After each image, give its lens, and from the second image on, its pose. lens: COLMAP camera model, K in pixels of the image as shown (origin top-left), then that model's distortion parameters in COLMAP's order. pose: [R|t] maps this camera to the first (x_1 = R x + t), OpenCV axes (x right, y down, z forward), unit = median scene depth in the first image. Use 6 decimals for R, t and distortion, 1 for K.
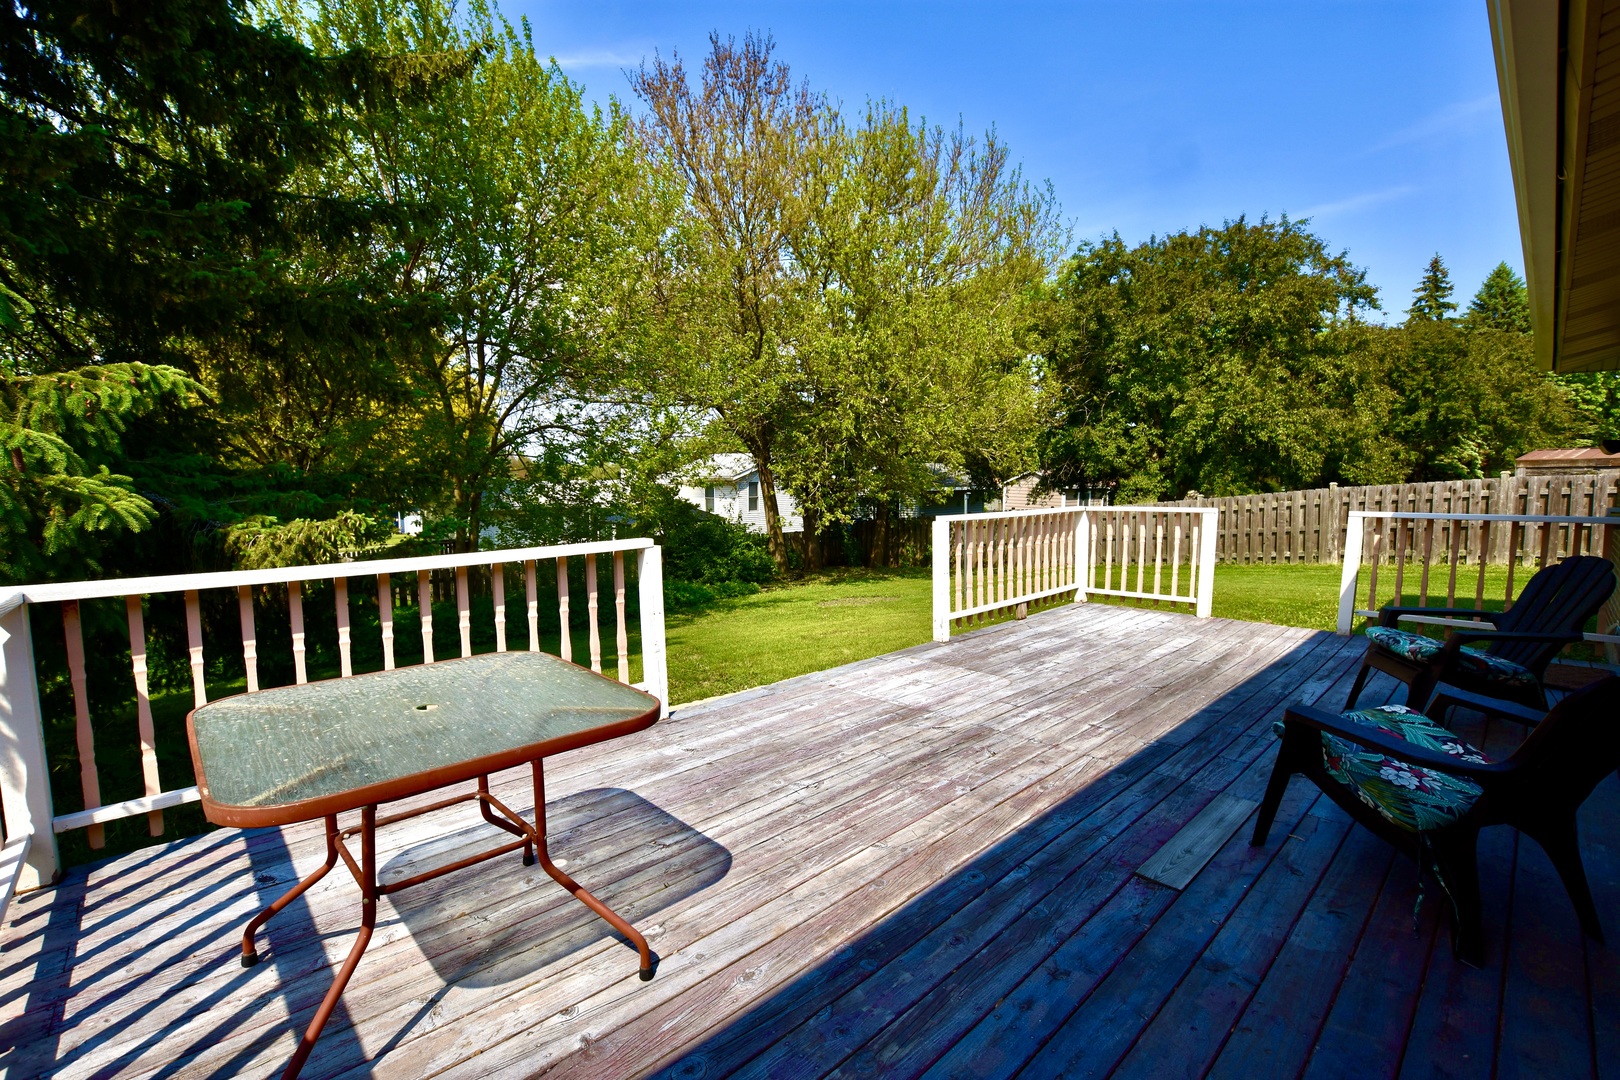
lens RADIAL K [[703.5, 0, 803.4], [0, 703.5, 536.2], [0, 0, 1]] dist [-0.044060, 0.009516]
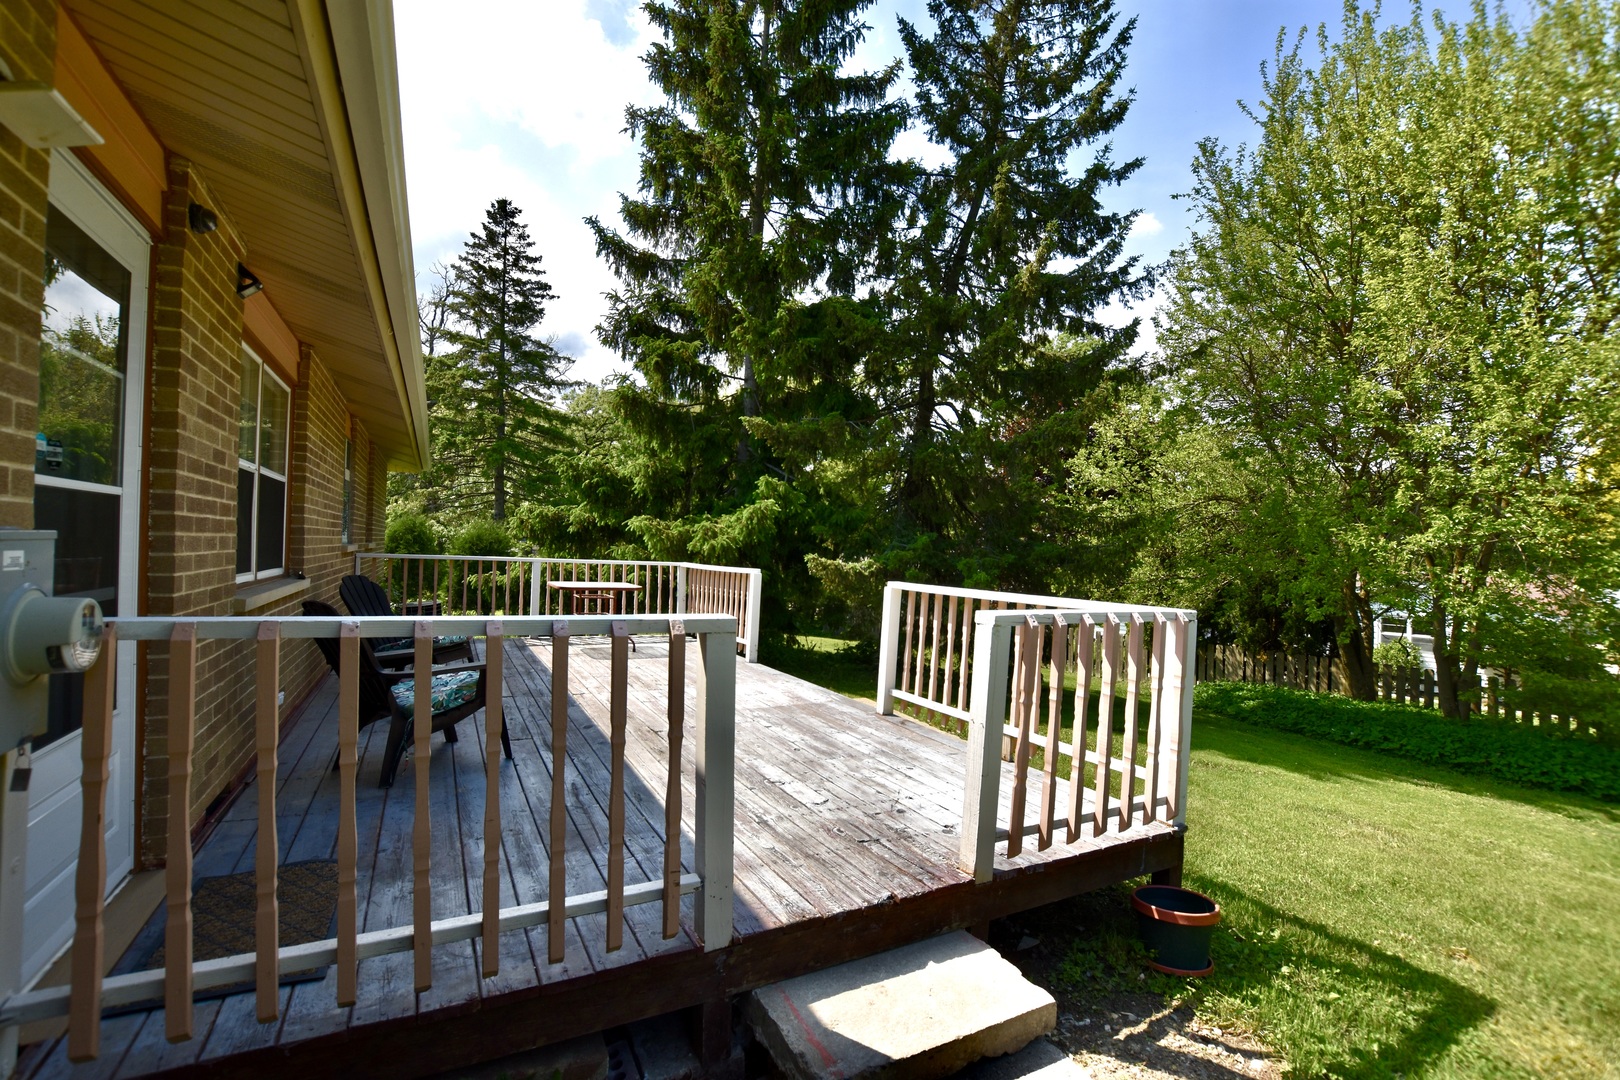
lens RADIAL K [[703.5, 0, 803.4], [0, 703.5, 536.2], [0, 0, 1]] dist [-0.044060, 0.009516]
pose [[-0.258980, -0.014170, -0.965779, 1.248879], [-0.110975, 0.993707, 0.015179, -0.099574], [0.959486, 0.111108, -0.258923, 1.218509]]
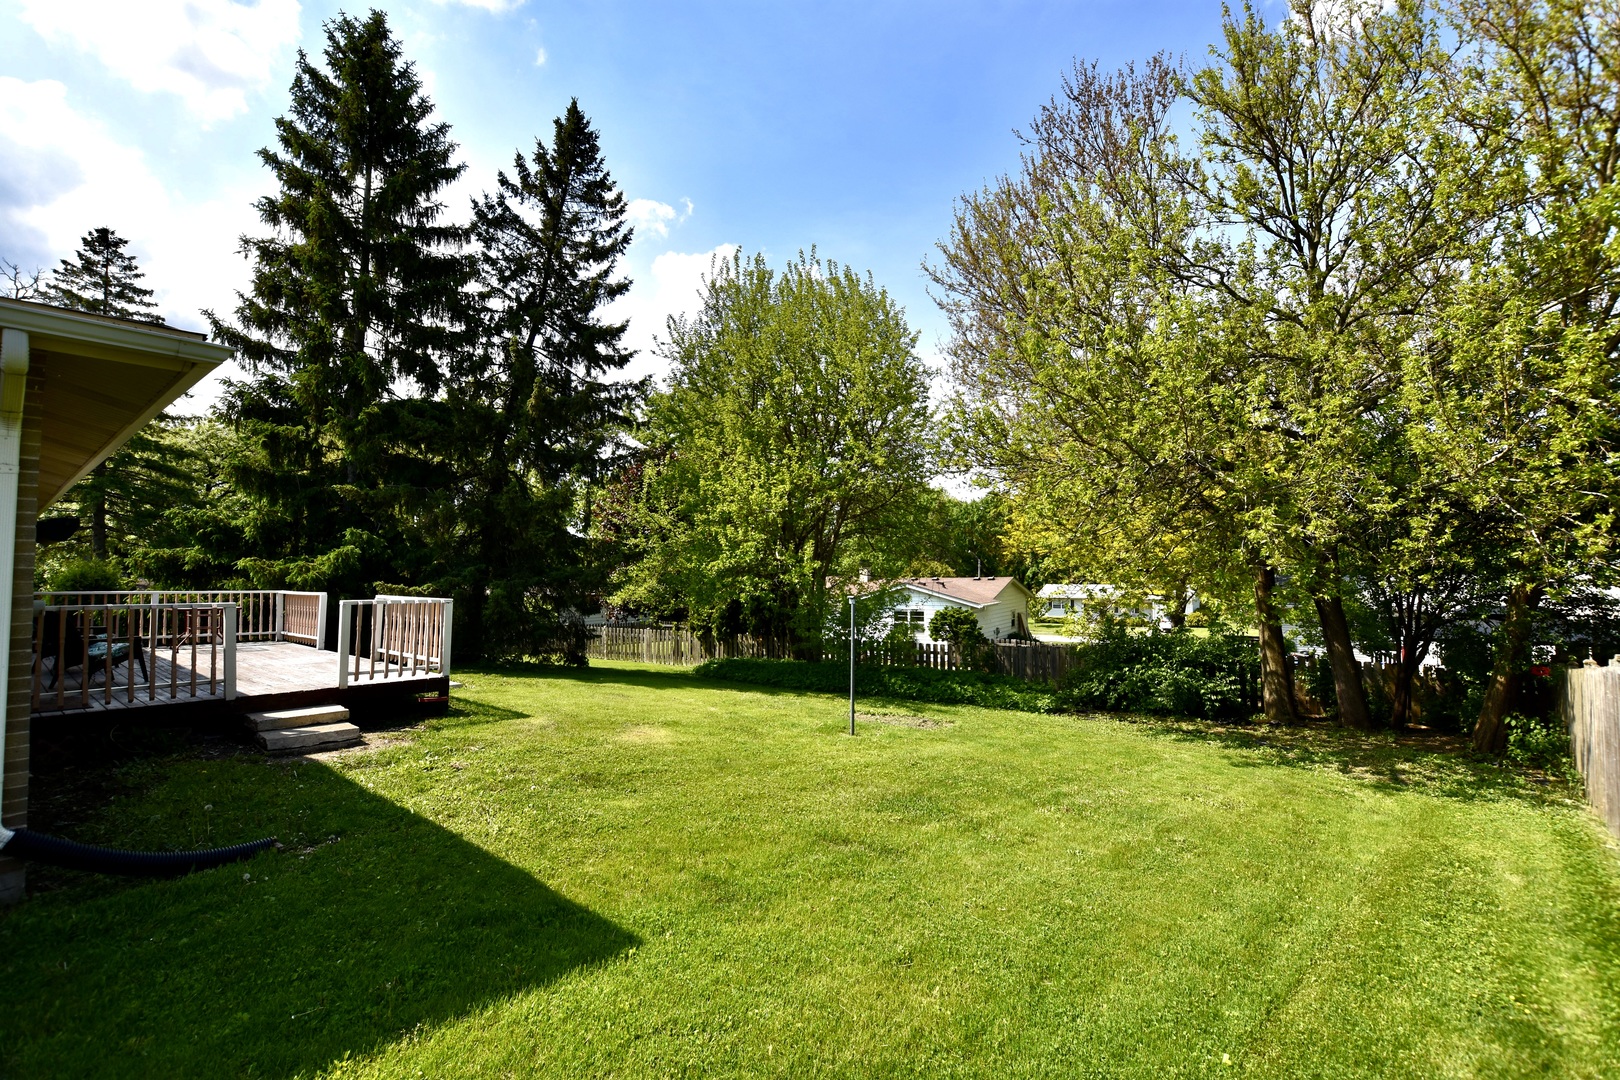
lens RADIAL K [[703.5, 0, 803.4], [0, 703.5, 536.2], [0, 0, 1]] dist [-0.044060, 0.009516]
pose [[0.146247, -0.039879, -0.988444, 1.851915], [-0.086119, 0.994880, -0.052881, -0.153793], [0.985492, 0.092858, 0.142064, 1.624953]]
